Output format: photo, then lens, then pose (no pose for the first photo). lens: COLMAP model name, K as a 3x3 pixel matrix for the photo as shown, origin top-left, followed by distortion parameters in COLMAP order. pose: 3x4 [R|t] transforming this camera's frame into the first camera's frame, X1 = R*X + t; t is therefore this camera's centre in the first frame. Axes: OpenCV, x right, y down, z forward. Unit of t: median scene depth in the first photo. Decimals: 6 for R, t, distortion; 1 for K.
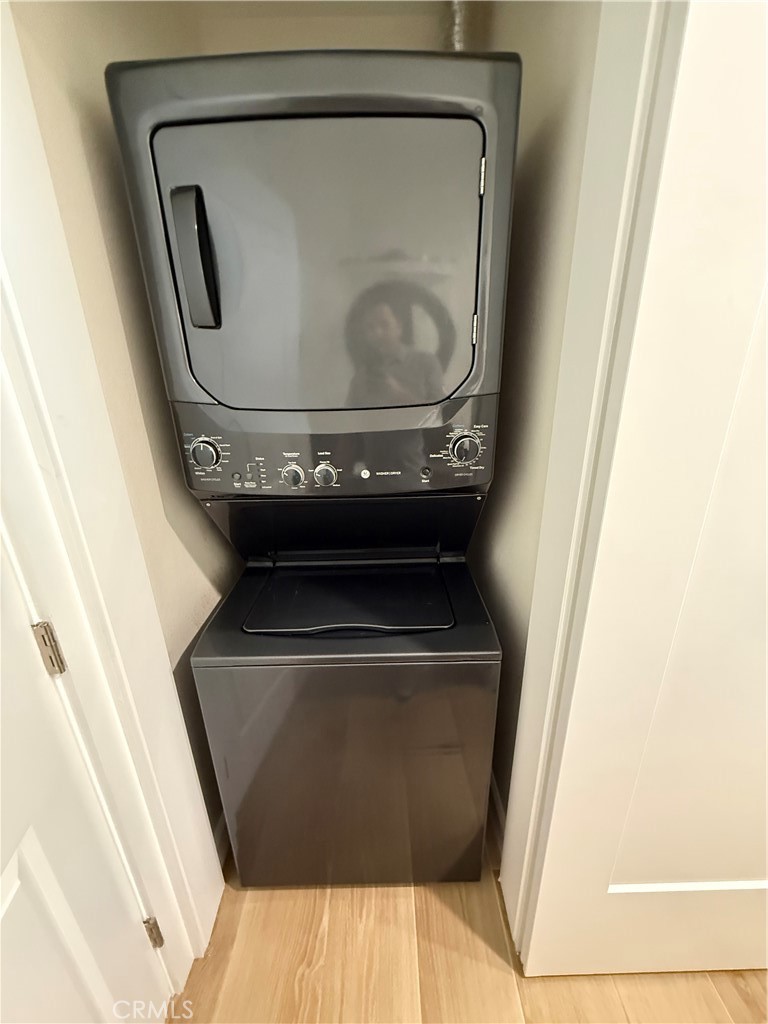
lens RADIAL K [[410.0, 0, 386.8], [0, 410.0, 512.3], [0, 0, 1]] dist [0.004485, -0.001291]
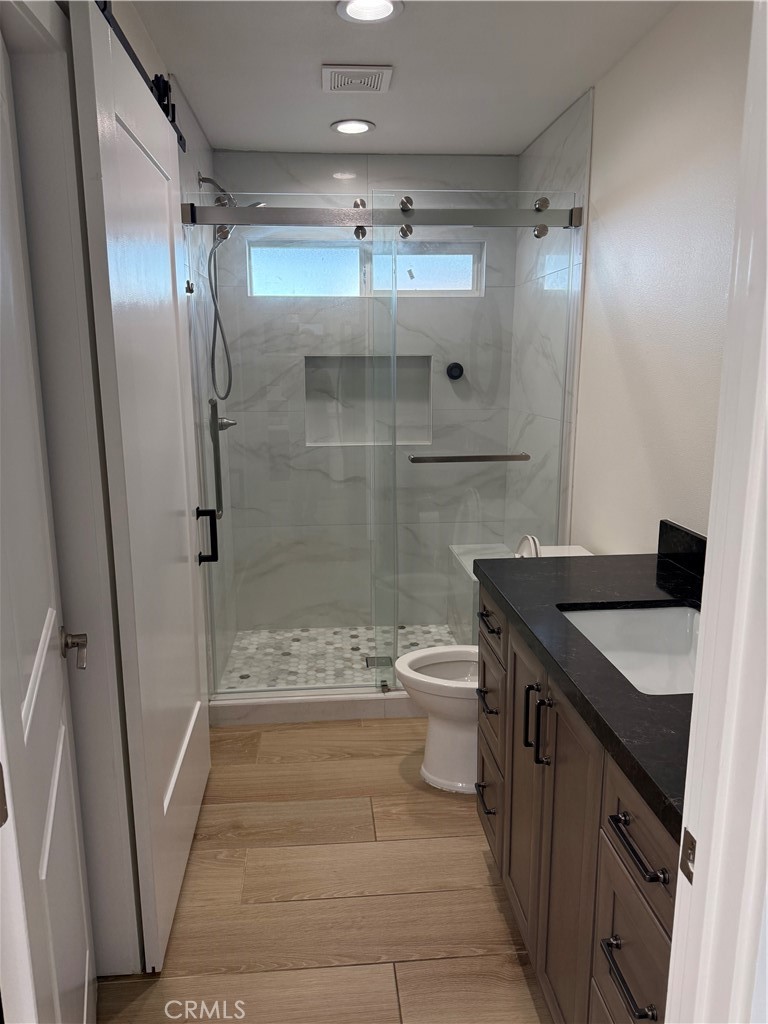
lens RADIAL K [[722.5, 0, 377.0], [0, 722.5, 512.9], [0, 0, 1]] dist [0.060955, -0.010209]
pose [[-0.082695, -0.184978, 0.979257, -1.443441], [0.351325, 0.914127, 0.202344, -0.081547], [-0.932594, 0.360770, -0.010607, 0.144796]]
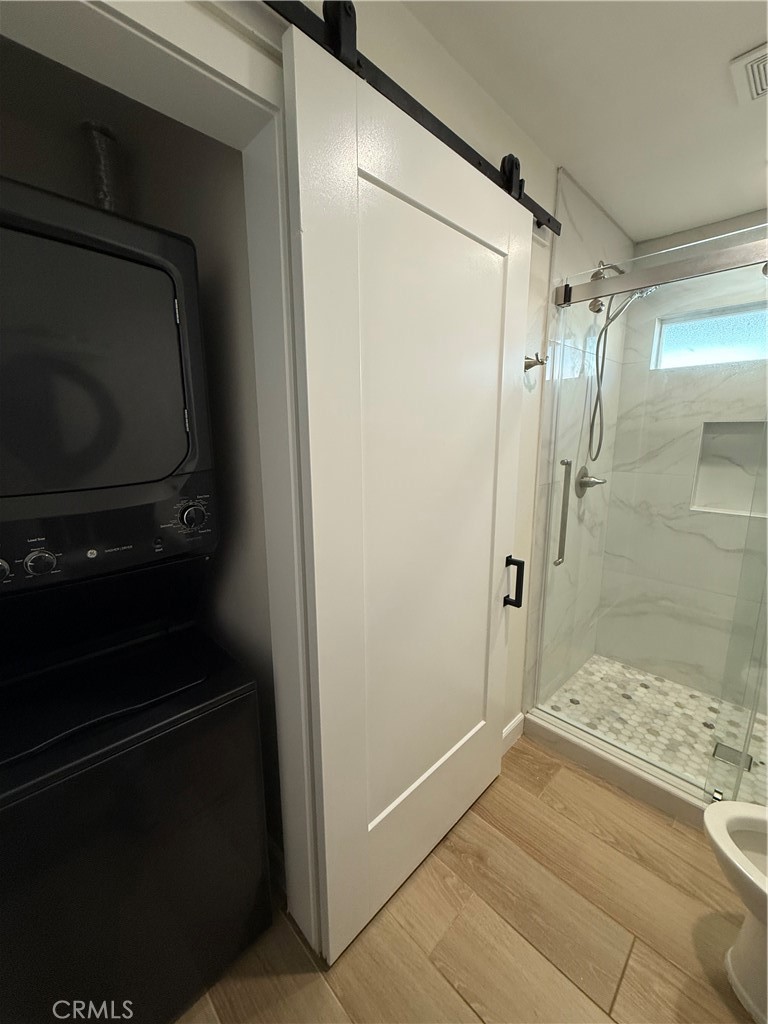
lens RADIAL K [[410.0, 0, 384.3], [0, 410.0, 510.9], [0, 0, 1]] dist [0.004485, -0.001291]
pose [[0.712204, -0.113278, 0.692772, -0.222565], [0.231181, 0.969689, -0.079108, 0.047211], [-0.662813, 0.216497, 0.716804, -0.197265]]
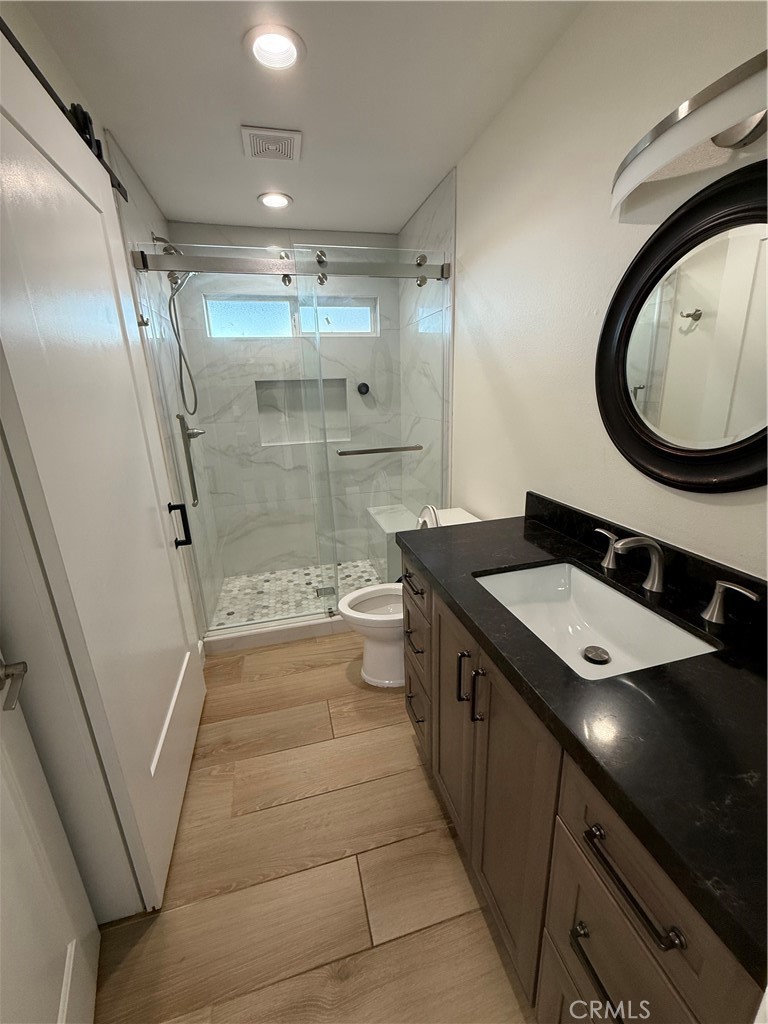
lens RADIAL K [[410.0, 0, 385.1], [0, 410.0, 511.0], [0, 0, 1]] dist [0.004485, -0.001291]
pose [[-0.254448, -0.251806, 0.933729, -0.754004], [0.368872, 0.867244, 0.334396, -0.021403], [-0.893974, 0.429513, -0.127784, 0.099804]]
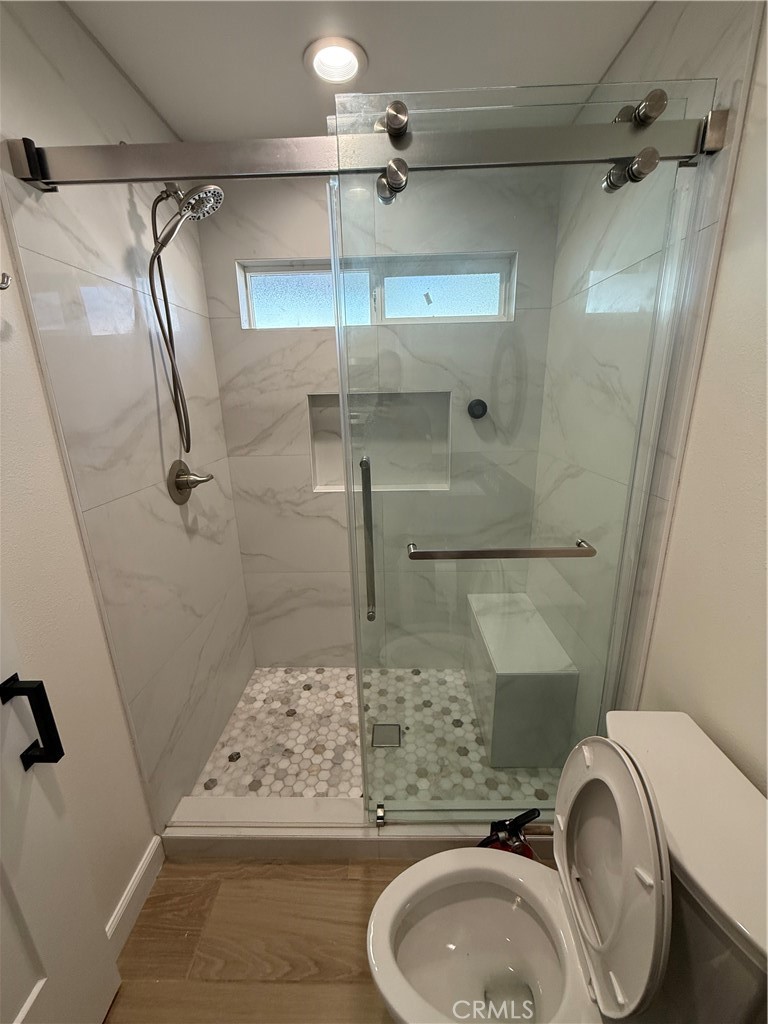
lens RADIAL K [[410.0, 0, 385.4], [0, 410.0, 508.7], [0, 0, 1]] dist [0.004485, -0.001291]
pose [[0.019415, -0.253250, 0.967206, 0.595084], [0.365406, 0.902263, 0.228910, -0.017019], [-0.930646, 0.348978, 0.110056, -0.229865]]
